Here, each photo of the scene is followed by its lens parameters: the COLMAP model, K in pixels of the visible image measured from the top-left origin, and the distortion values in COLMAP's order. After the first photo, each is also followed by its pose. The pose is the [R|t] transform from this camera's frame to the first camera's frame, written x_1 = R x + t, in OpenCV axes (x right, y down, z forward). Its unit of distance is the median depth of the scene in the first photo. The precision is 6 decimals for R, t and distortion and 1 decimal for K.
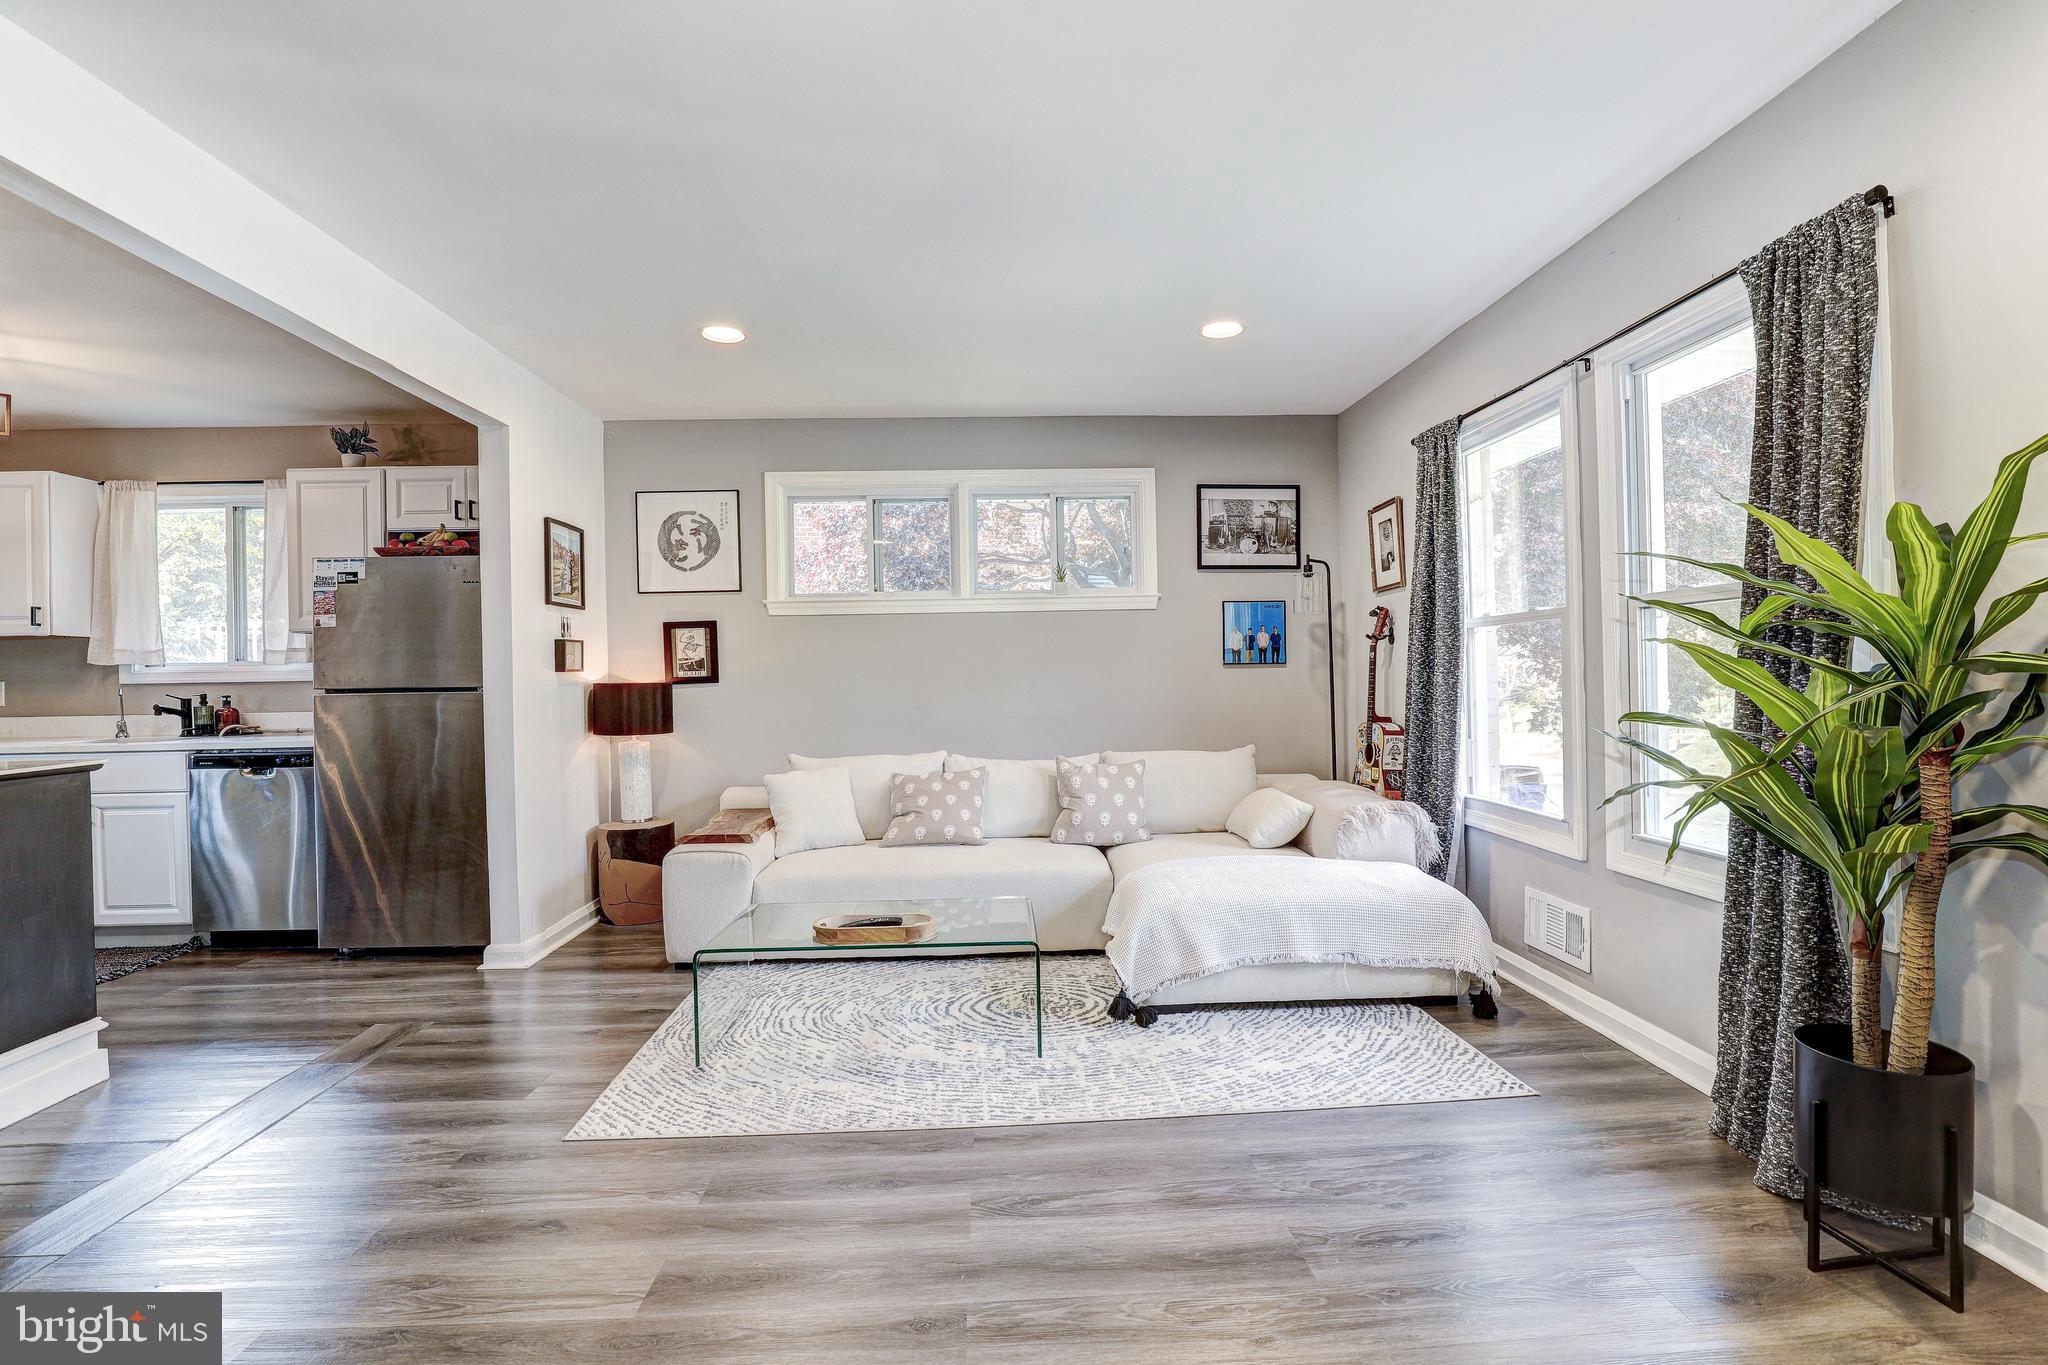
lens RADIAL K [[934.9, 0, 1024.0], [0, 934.9, 682.5], [0, 0, 1]] dist [-0.021024, 0.001082]
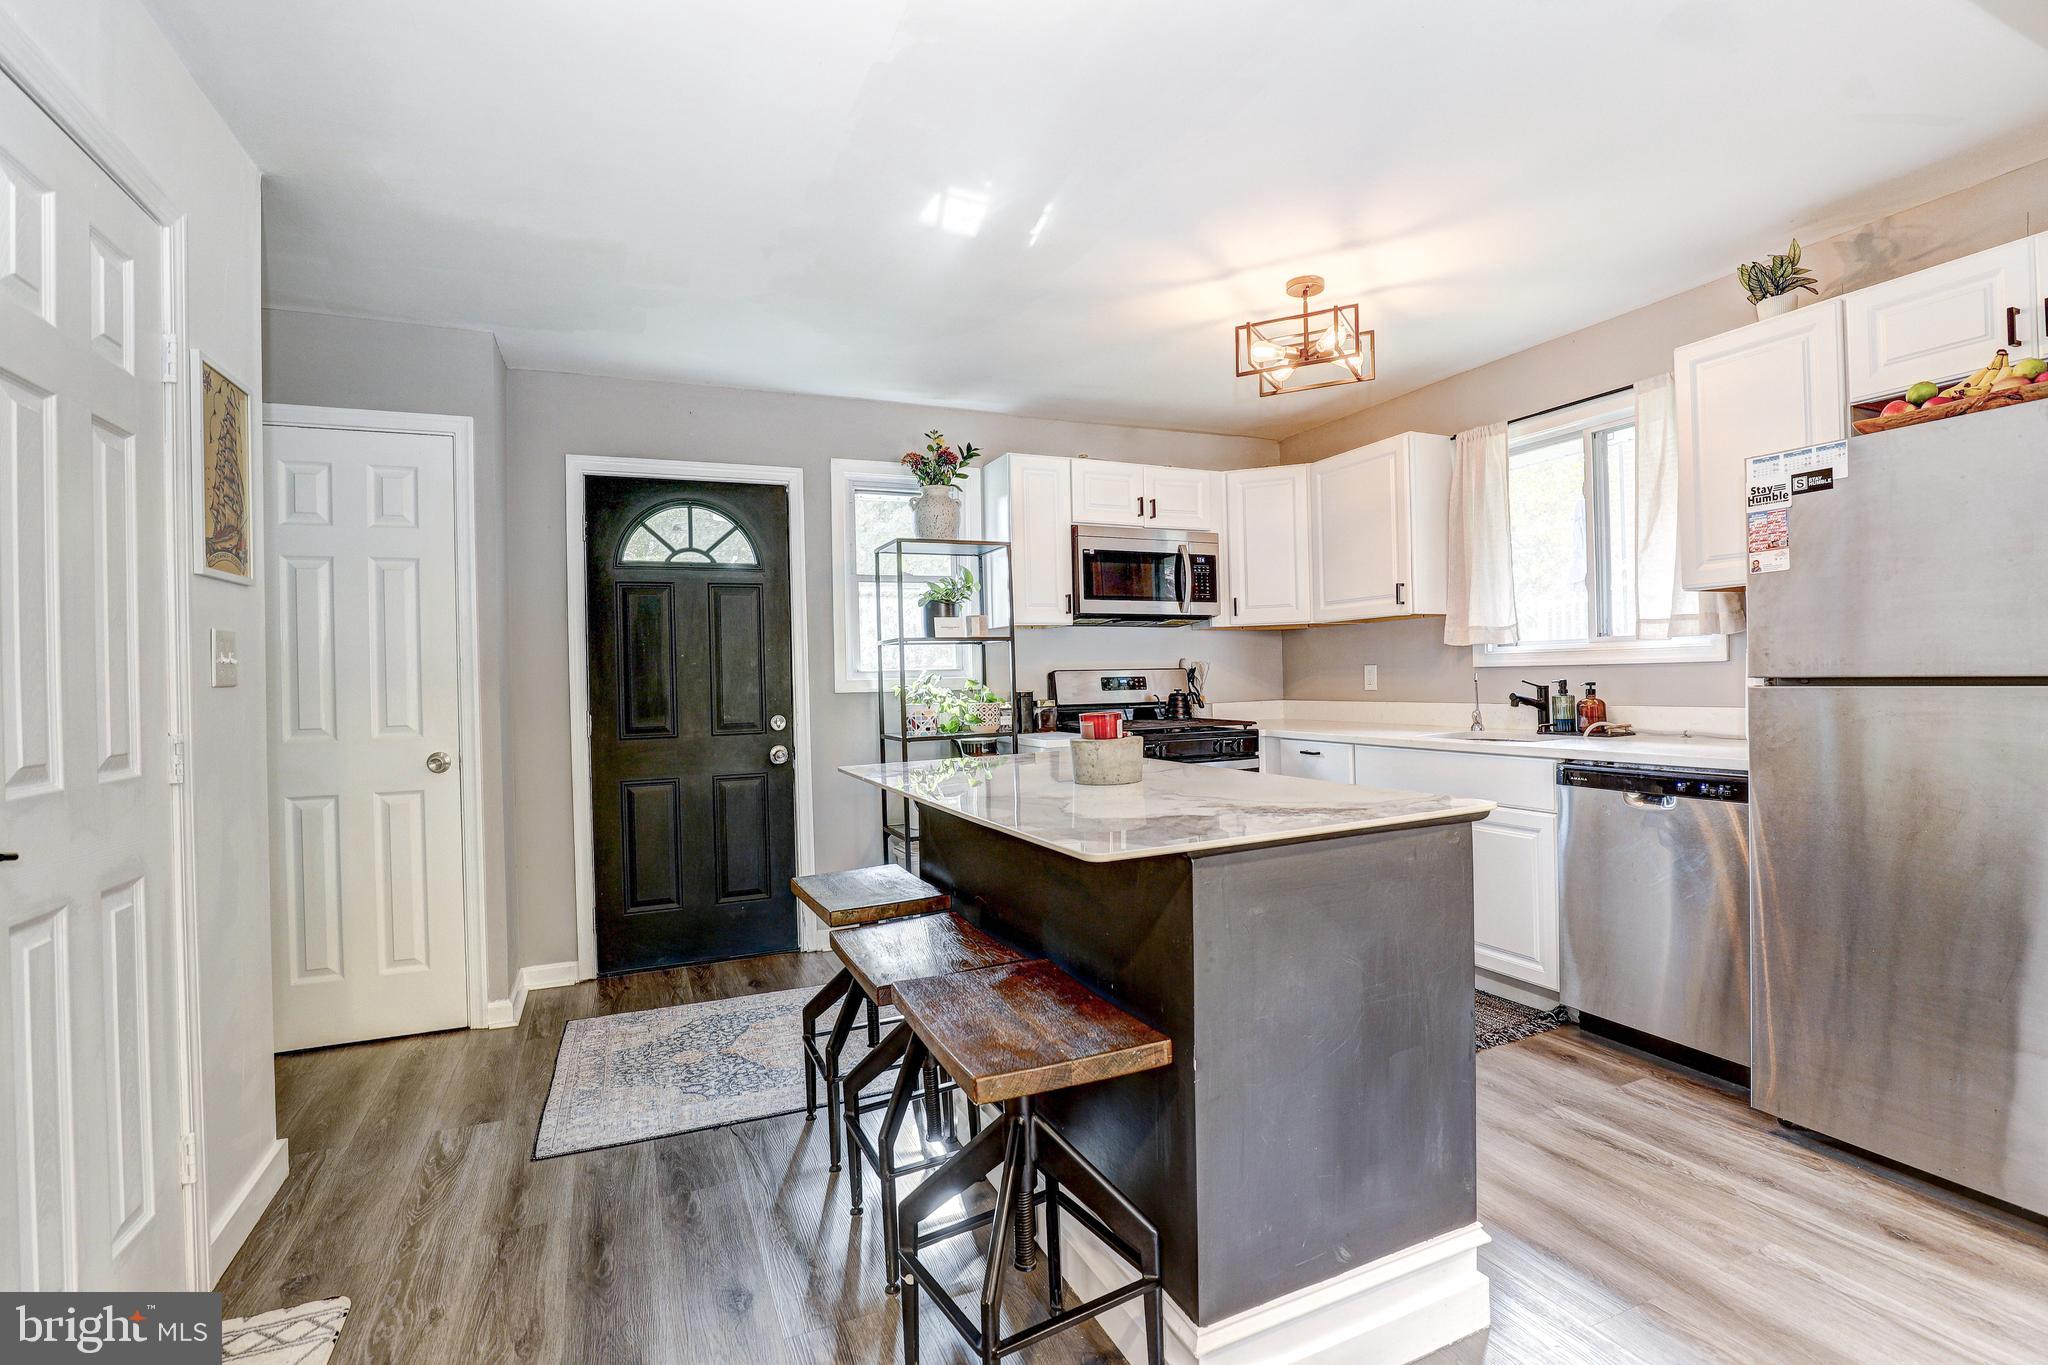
lens RADIAL K [[946.2, 0, 1030.5], [0, 946.2, 678.5], [0, 0, 1]] dist [-0.040698, 0.009973]
pose [[0.366856, 0.008530, -0.930238, -0.326973], [0.011927, 0.999833, 0.013871, -0.005183], [0.930201, -0.016183, 0.366693, 0.296670]]
